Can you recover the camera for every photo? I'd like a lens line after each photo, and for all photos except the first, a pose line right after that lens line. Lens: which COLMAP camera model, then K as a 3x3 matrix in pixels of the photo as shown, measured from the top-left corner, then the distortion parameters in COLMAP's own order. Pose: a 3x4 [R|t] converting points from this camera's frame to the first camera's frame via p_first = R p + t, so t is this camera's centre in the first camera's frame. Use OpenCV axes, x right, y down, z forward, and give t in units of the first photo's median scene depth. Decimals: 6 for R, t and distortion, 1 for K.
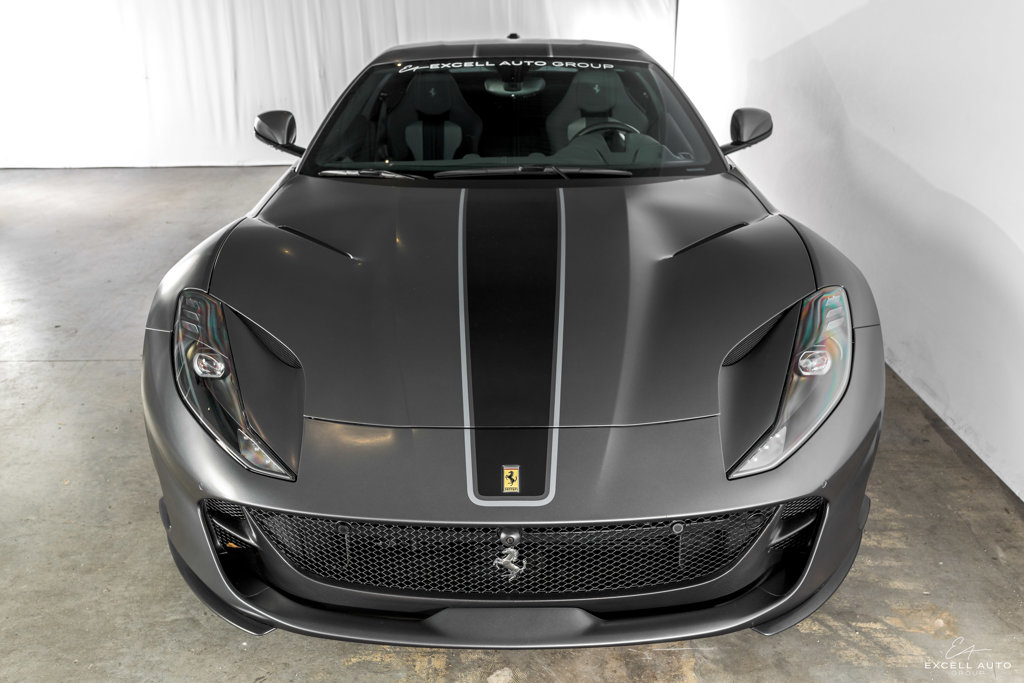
lens RADIAL K [[1070.6, 0, 517.3], [0, 1070.6, 309.1], [0, 0, 1]] dist [0.000356, 0.005002]
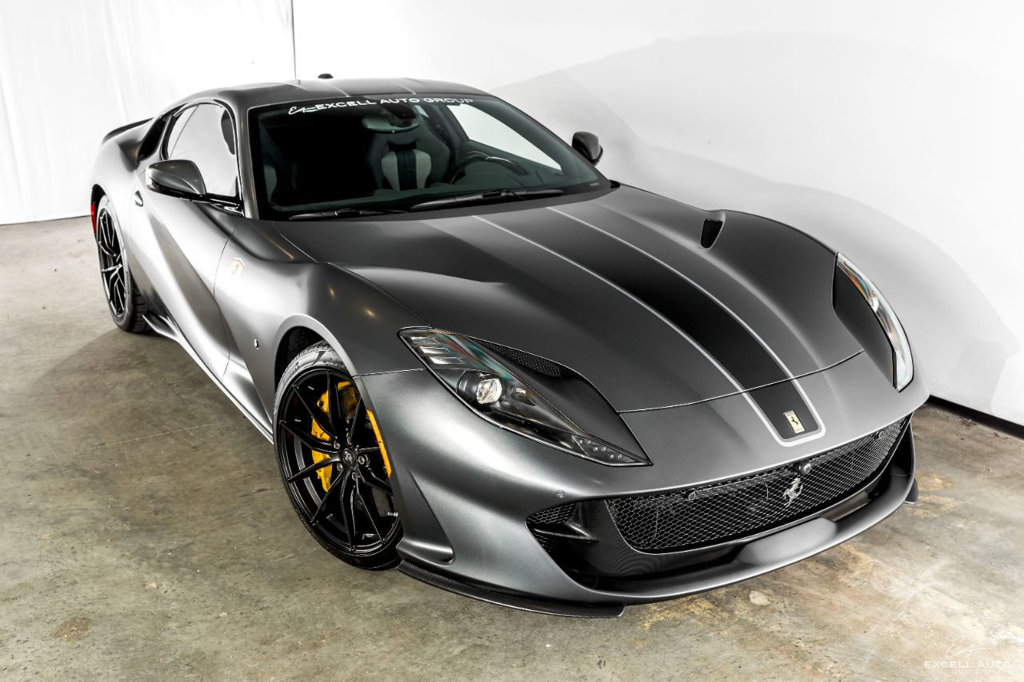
lens RADIAL K [[1070.6, 0, 517.3], [0, 1070.6, 308.6], [0, 0, 1]] dist [0.000356, 0.005002]
pose [[0.821580, -0.139445, 0.552776, -0.584609], [0.158804, 0.987224, 0.013013, -0.024771], [-0.547528, 0.077092, 0.833228, 0.077893]]
